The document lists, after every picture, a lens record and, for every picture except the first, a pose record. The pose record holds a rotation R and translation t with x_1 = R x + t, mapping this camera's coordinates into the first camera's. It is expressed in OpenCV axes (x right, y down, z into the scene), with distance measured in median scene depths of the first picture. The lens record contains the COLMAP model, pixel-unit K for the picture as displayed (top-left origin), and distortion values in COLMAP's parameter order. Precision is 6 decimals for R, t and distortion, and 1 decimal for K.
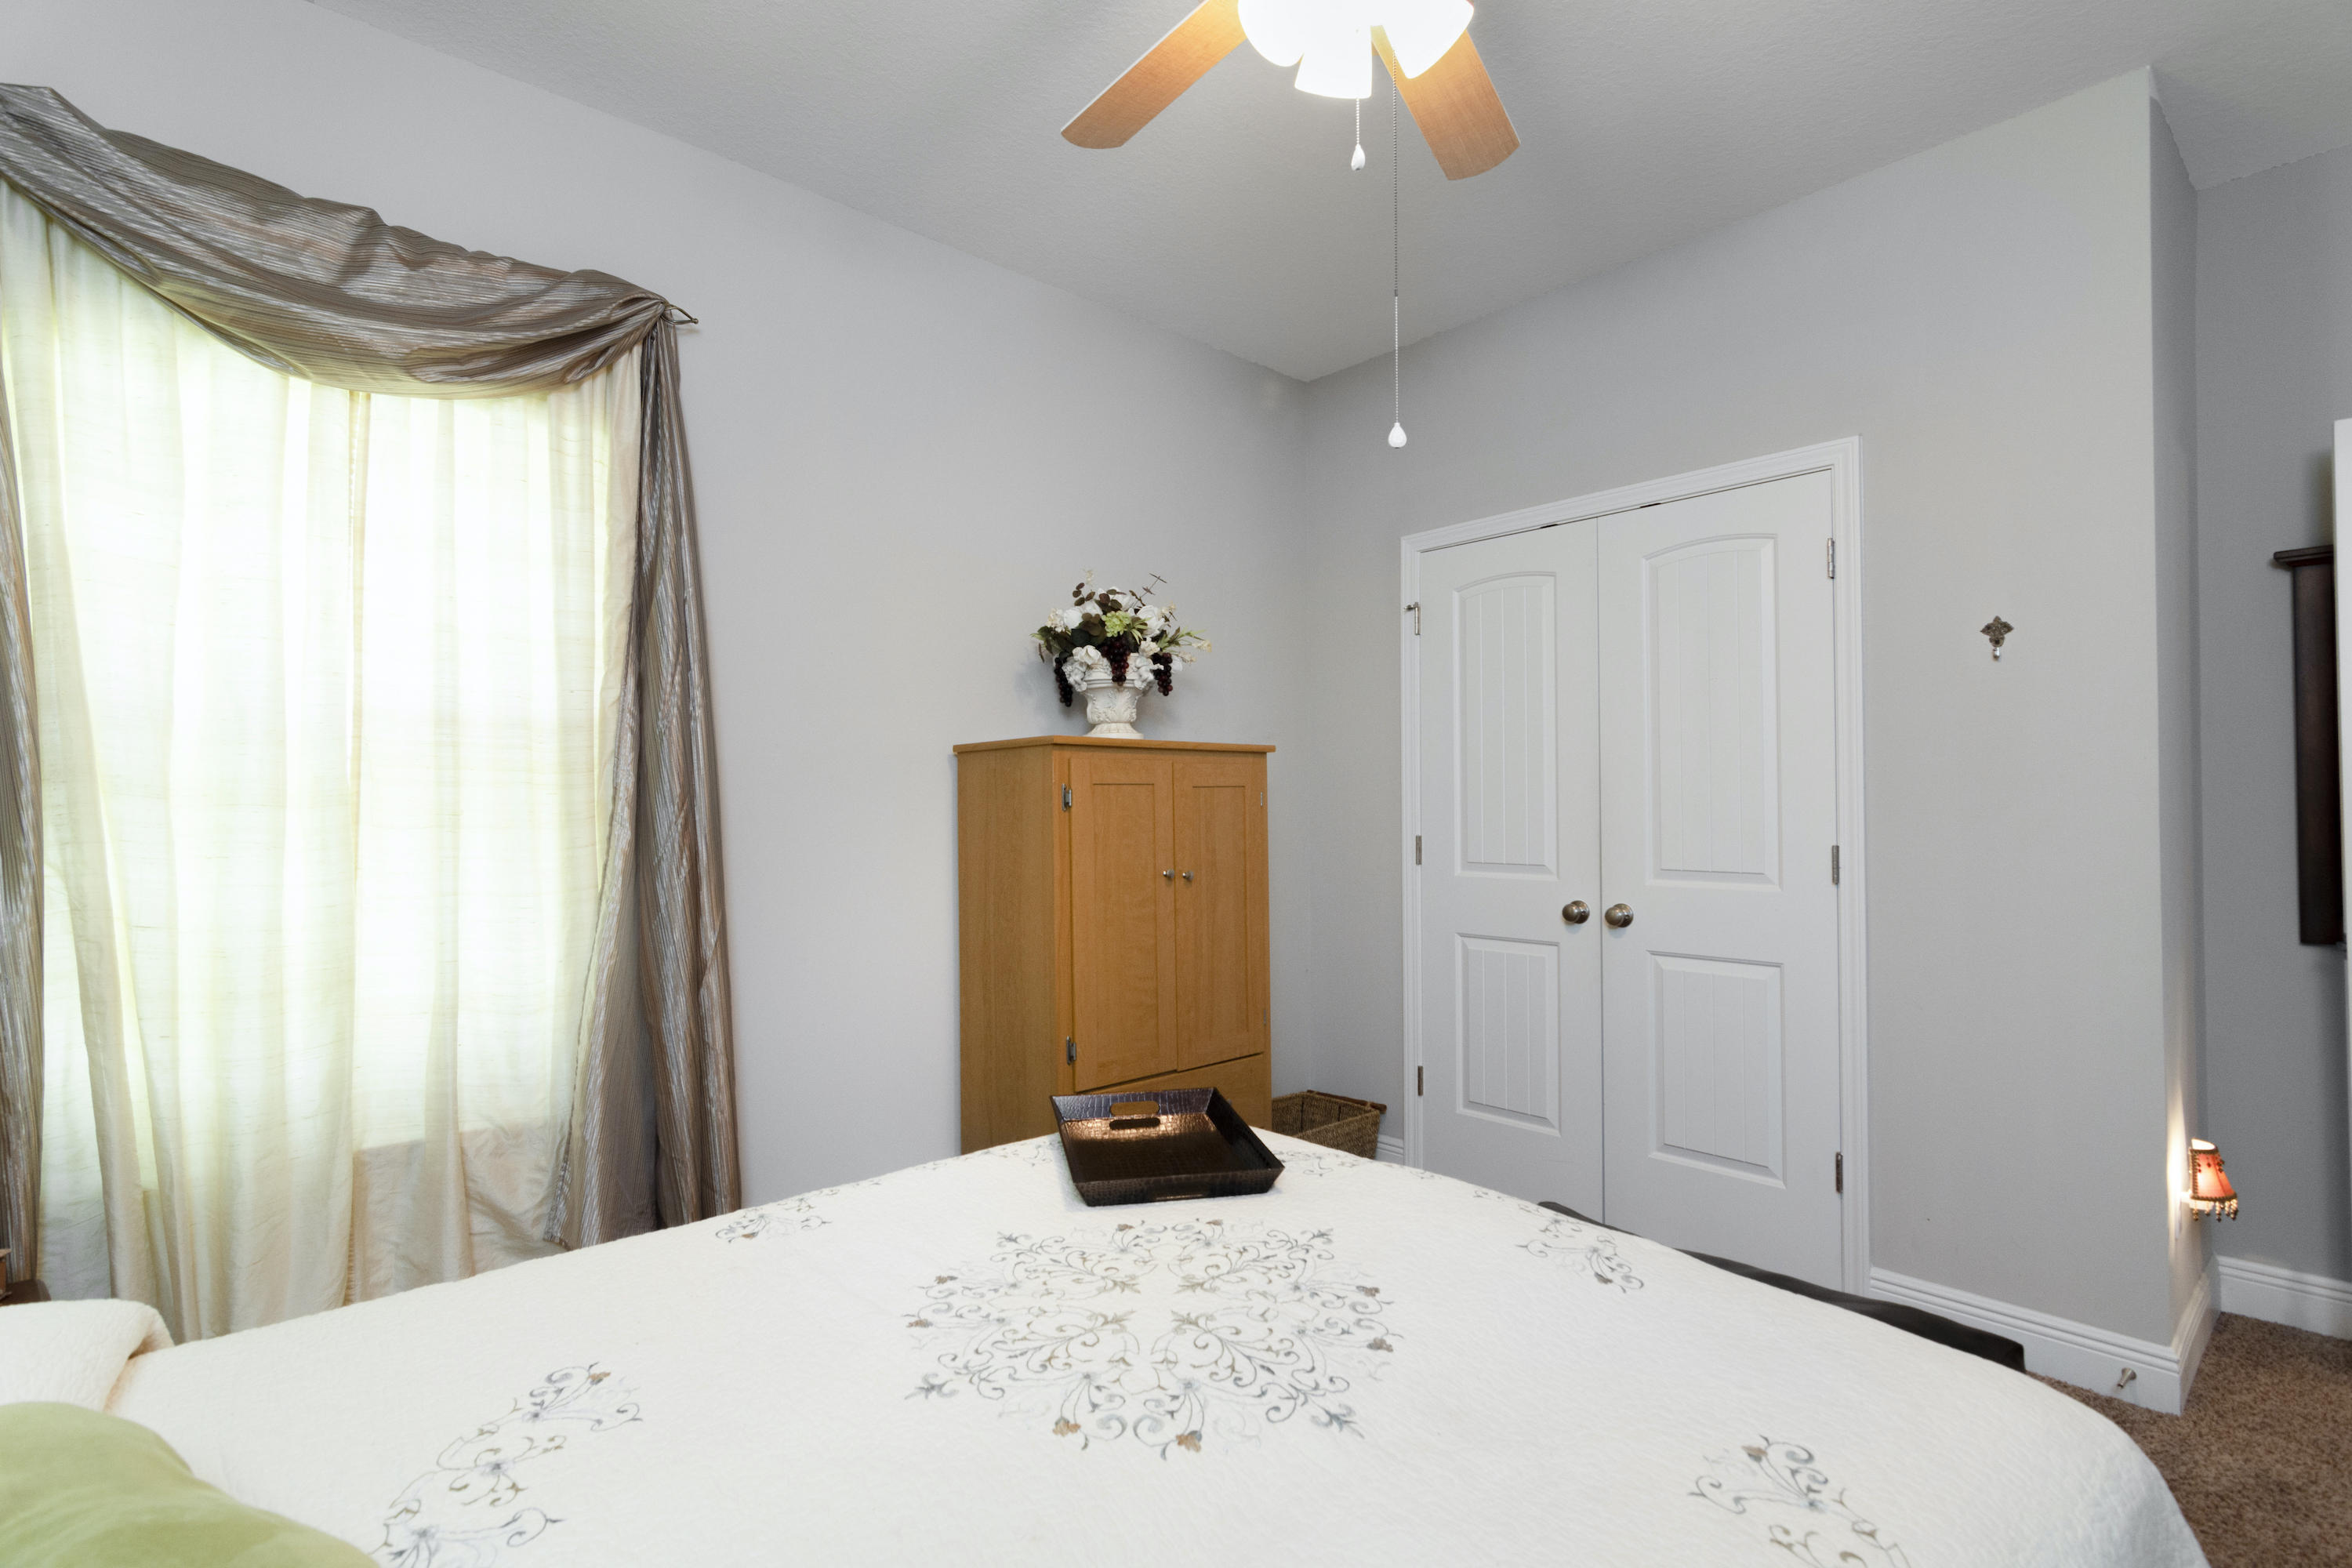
lens RADIAL K [[1125.0, 0, 1169.8], [0, 1125.0, 787.6], [0, 0, 1]] dist [-0.000915, 0.000465]
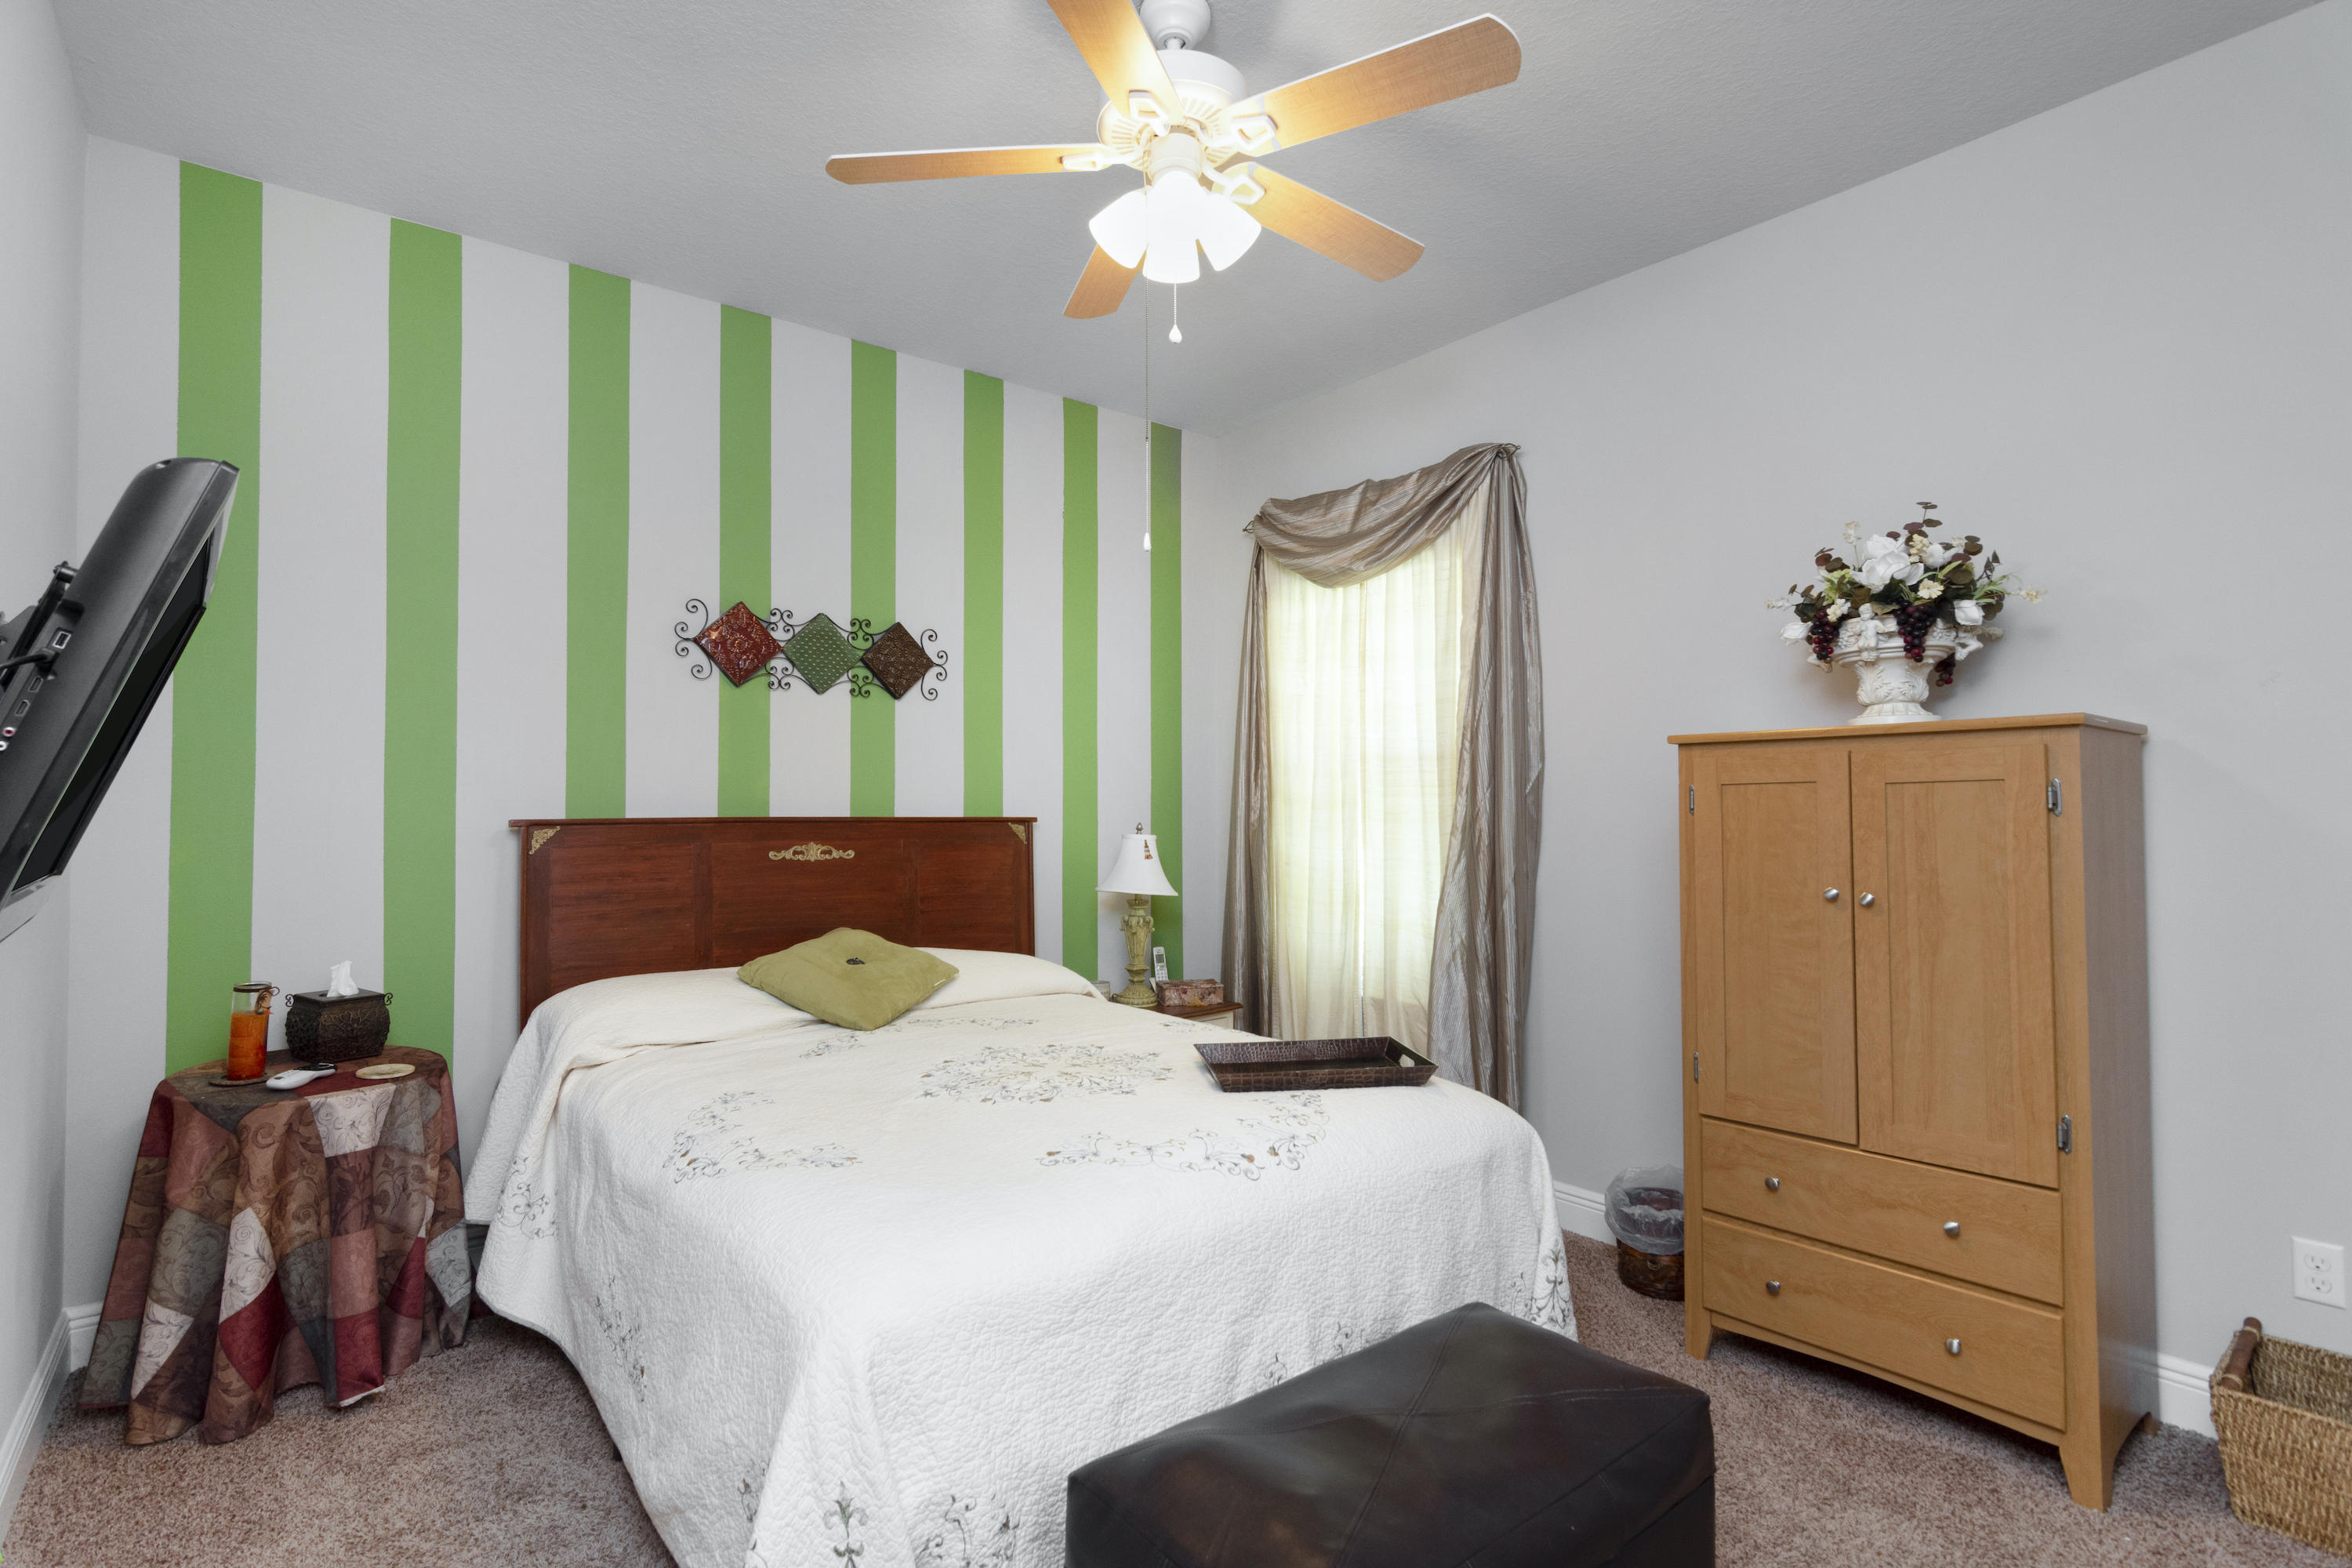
lens RADIAL K [[1125.0, 0, 1169.8], [0, 1125.0, 787.6], [0, 0, 1]] dist [-0.000915, 0.000465]
pose [[-0.063041, -0.018597, -0.997838, 1.012189], [0.014535, 0.999703, -0.019550, 0.012727], [0.997905, -0.015736, -0.062752, 0.714424]]
